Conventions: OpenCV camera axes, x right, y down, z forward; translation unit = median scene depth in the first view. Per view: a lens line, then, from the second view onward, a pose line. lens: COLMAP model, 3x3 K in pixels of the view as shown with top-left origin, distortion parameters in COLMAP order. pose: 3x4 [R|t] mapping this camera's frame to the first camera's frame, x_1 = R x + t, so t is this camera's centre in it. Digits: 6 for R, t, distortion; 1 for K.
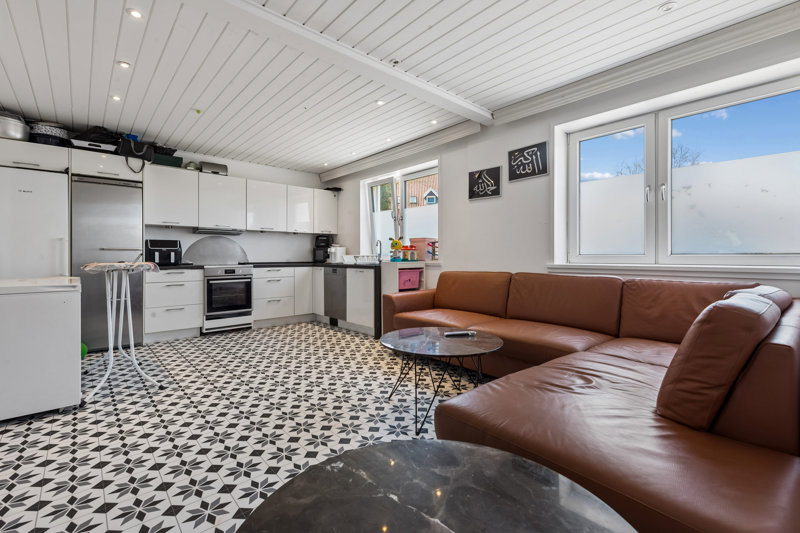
lens RADIAL K [[361.7, 0, 399.5], [0, 361.7, 261.5], [0, 0, 1]] dist [0.020302, 0.000575]
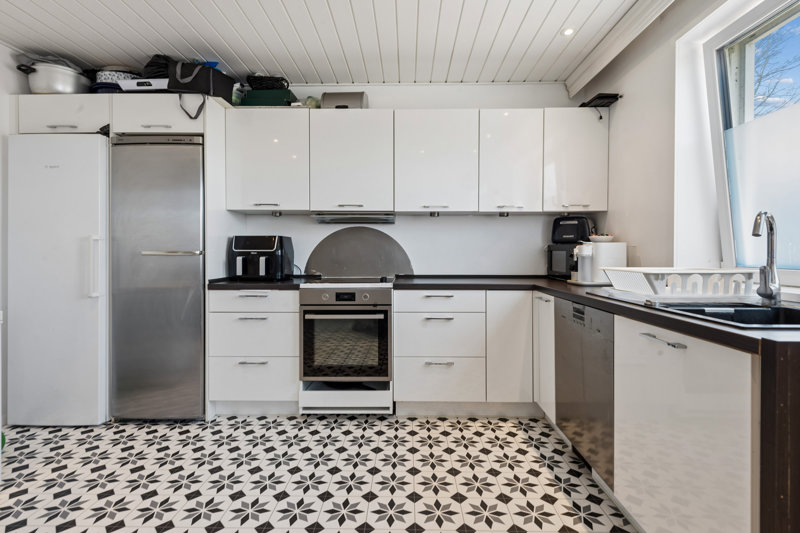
lens RADIAL K [[375.8, 0, 397.8], [0, 375.8, 269.9], [0, 0, 1]] dist [-0.023368, 0.001167]
pose [[0.739064, 0.010283, -0.673557, -0.075161], [-0.013470, 0.999909, 0.000486, -0.008564], [0.673501, 0.008713, 0.739135, 0.639149]]
